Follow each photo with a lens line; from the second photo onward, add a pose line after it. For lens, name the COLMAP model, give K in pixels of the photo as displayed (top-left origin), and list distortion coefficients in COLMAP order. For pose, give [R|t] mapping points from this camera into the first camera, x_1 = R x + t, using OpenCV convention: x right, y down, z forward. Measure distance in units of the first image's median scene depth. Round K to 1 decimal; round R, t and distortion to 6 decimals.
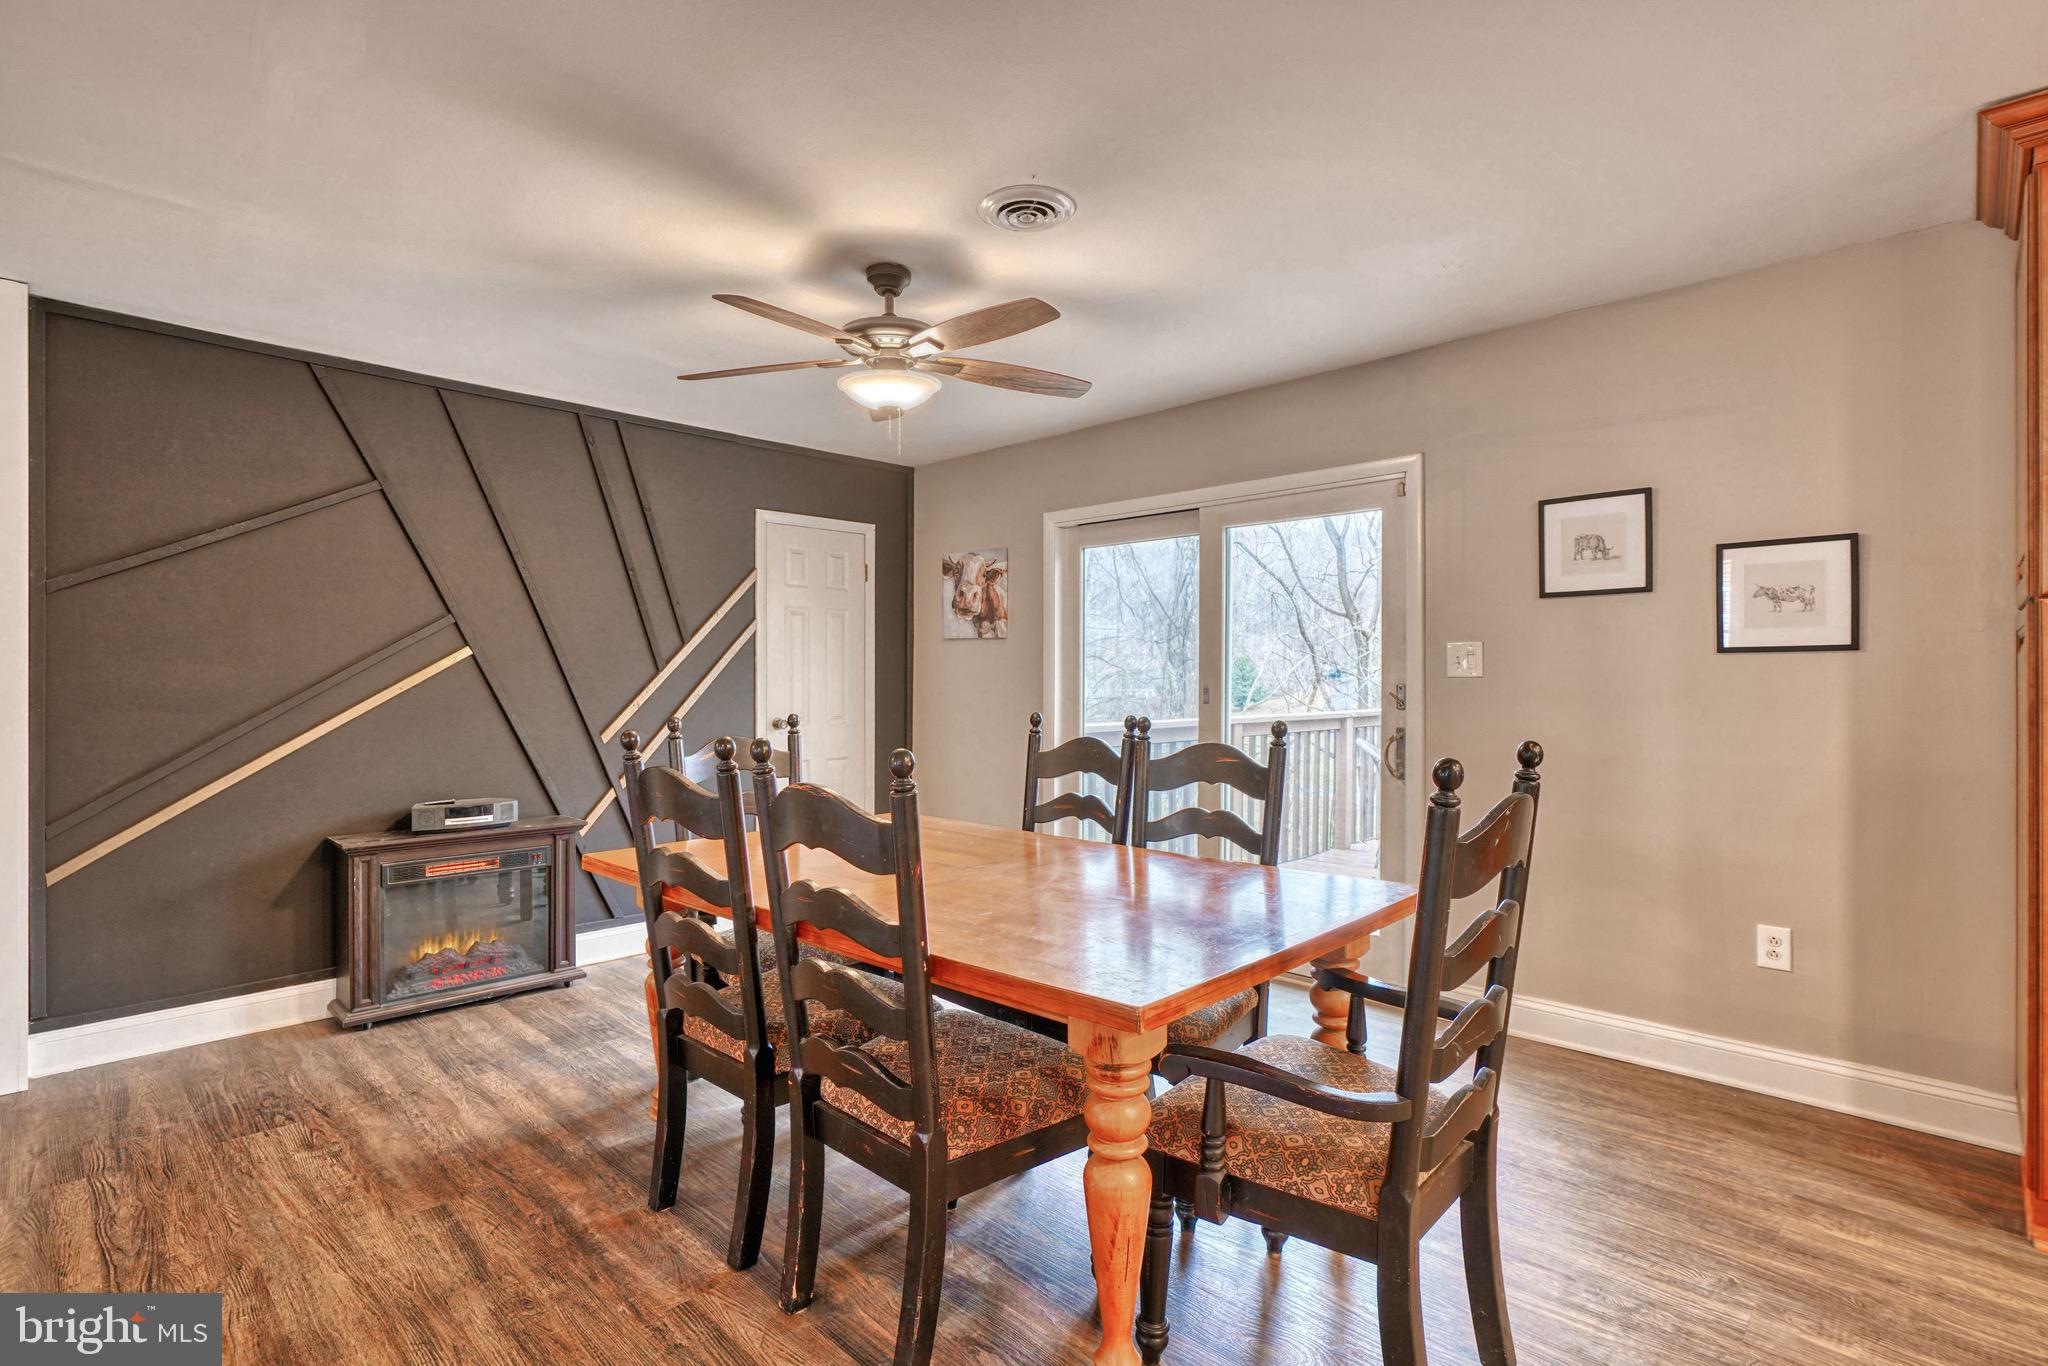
lens RADIAL K [[989.4, 0, 1008.3], [0, 989.4, 680.0], [0, 0, 1]] dist [-0.010006, 0.005159]
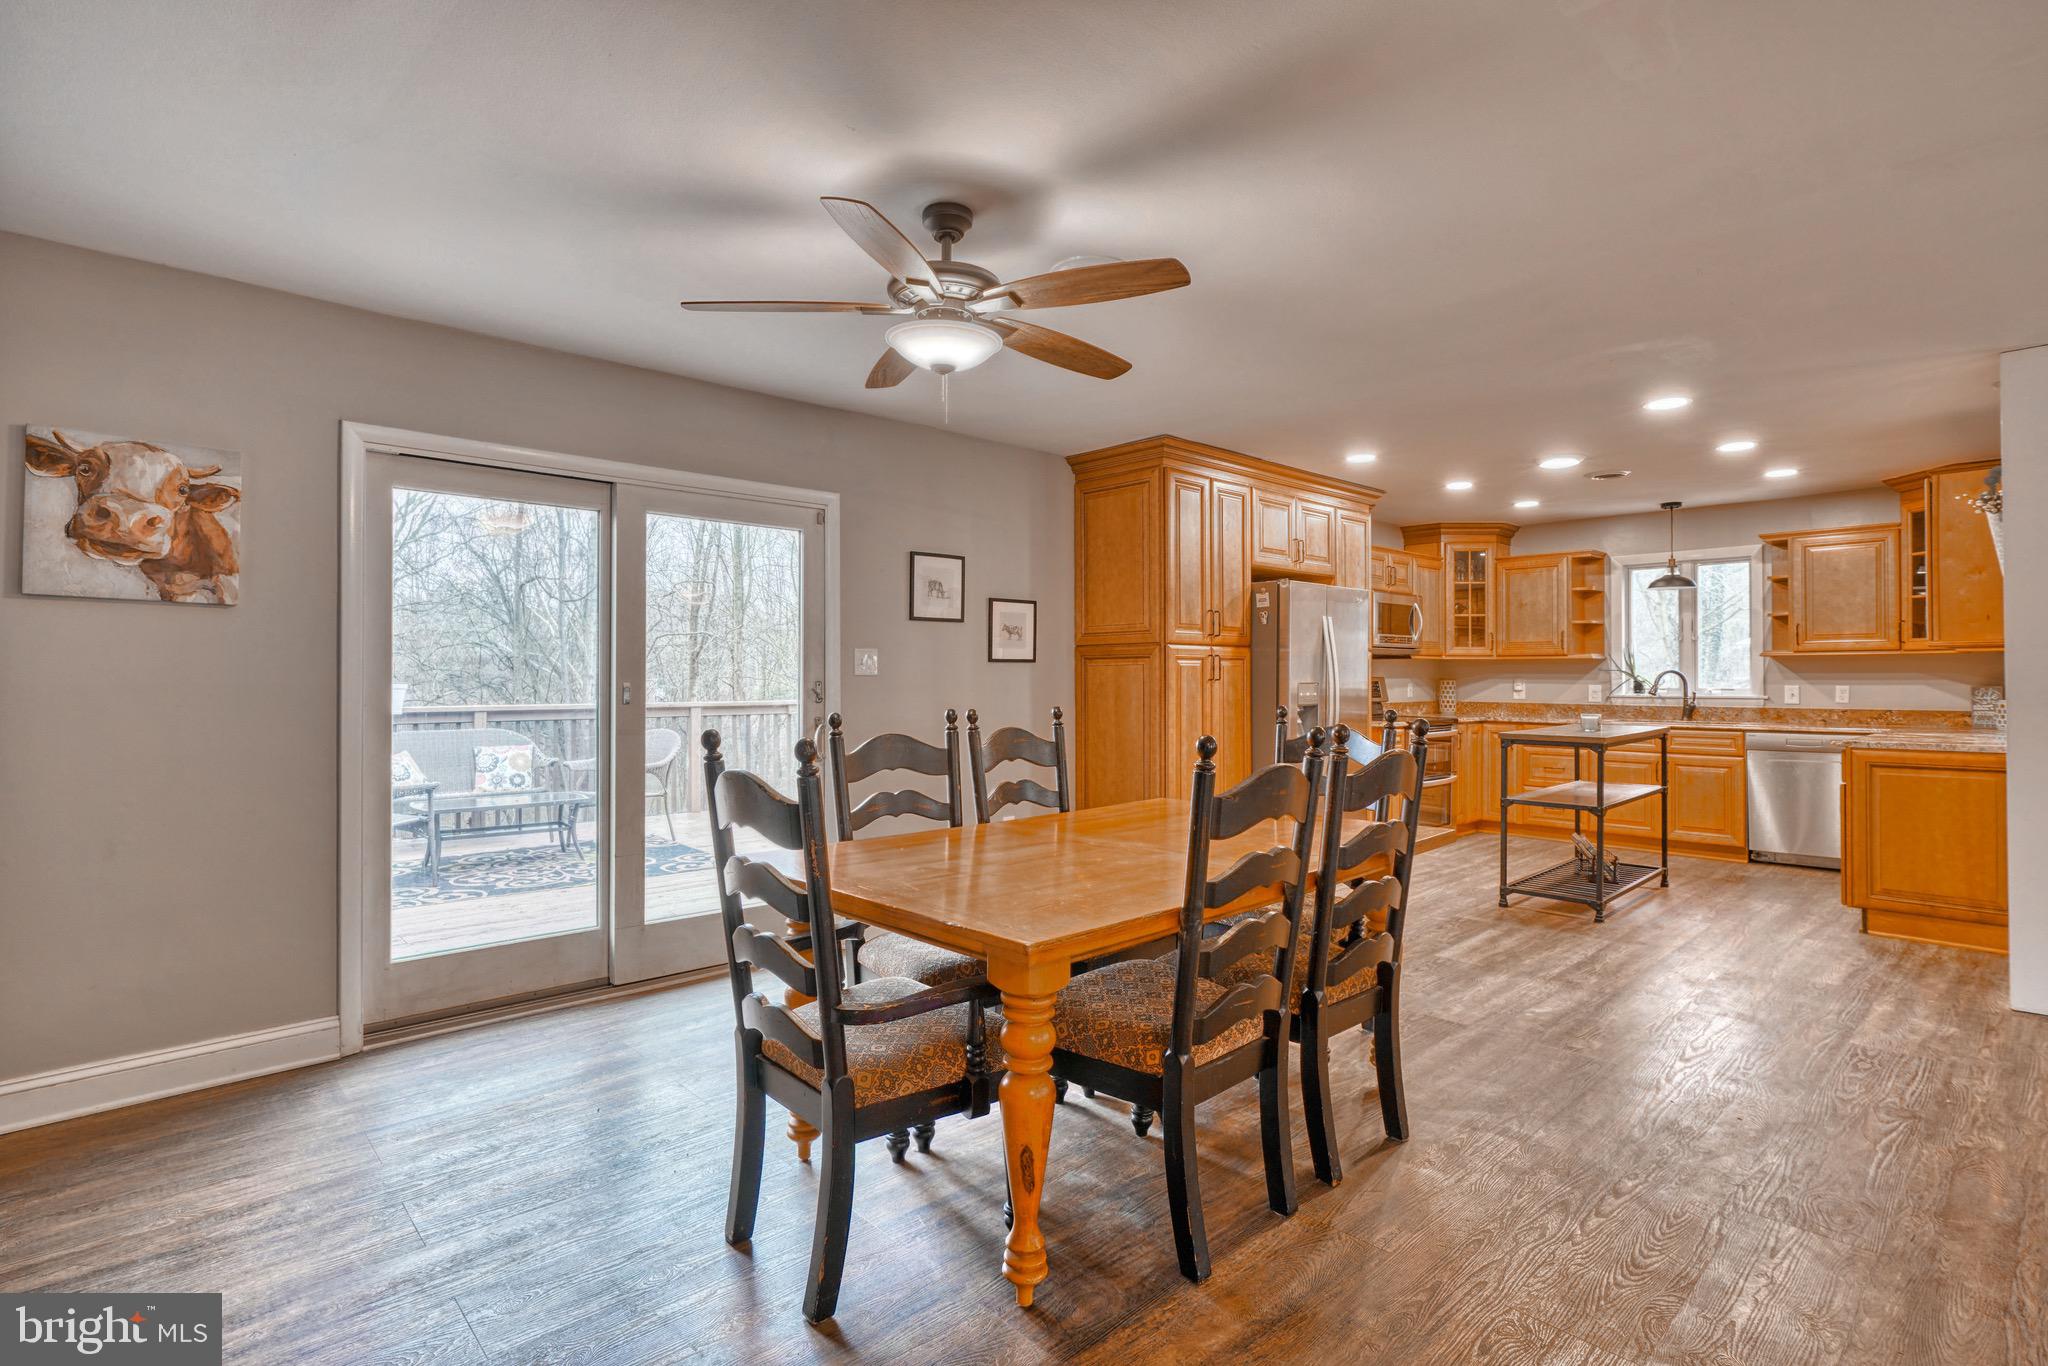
lens RADIAL K [[989.4, 0, 1020.5], [0, 989.4, 675.9], [0, 0, 1]] dist [-0.010006, 0.005159]
pose [[0.058744, 0.001668, 0.998272, -0.775981], [-0.000992, 0.999998, -0.001613, 0.000102], [-0.998273, -0.000895, 0.058746, 0.682615]]
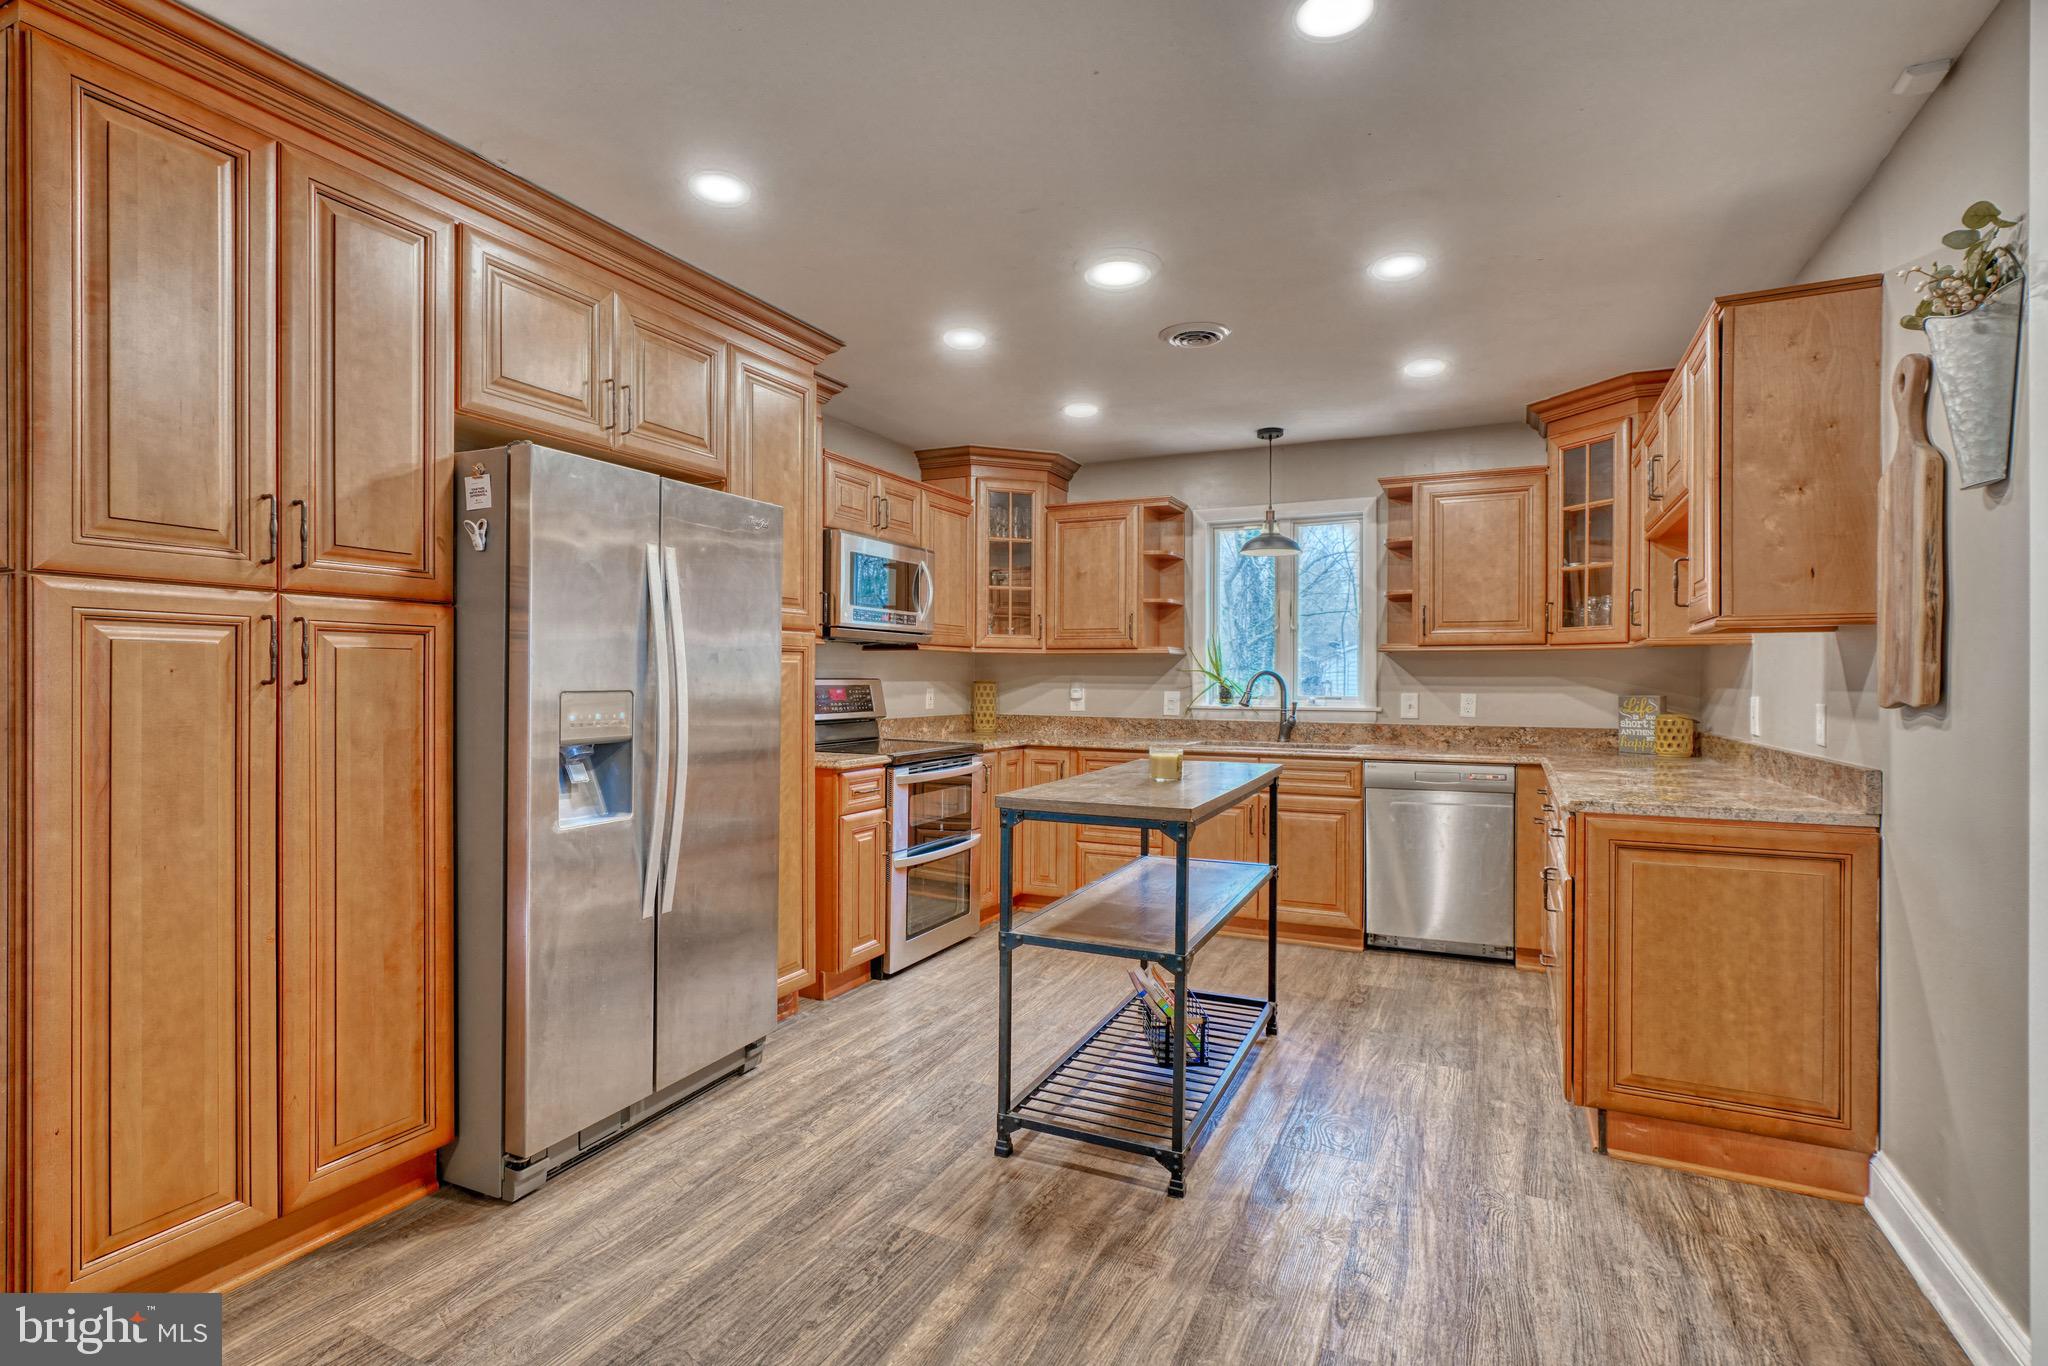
lens RADIAL K [[989.4, 0, 1026.8], [0, 989.4, 689.3], [0, 0, 1]] dist [-0.010006, 0.005159]
pose [[-0.317957, -0.011464, 0.948036, 0.029674], [-0.006360, 0.999930, 0.009959, -0.001468], [-0.948084, -0.002863, -0.318008, 0.276079]]
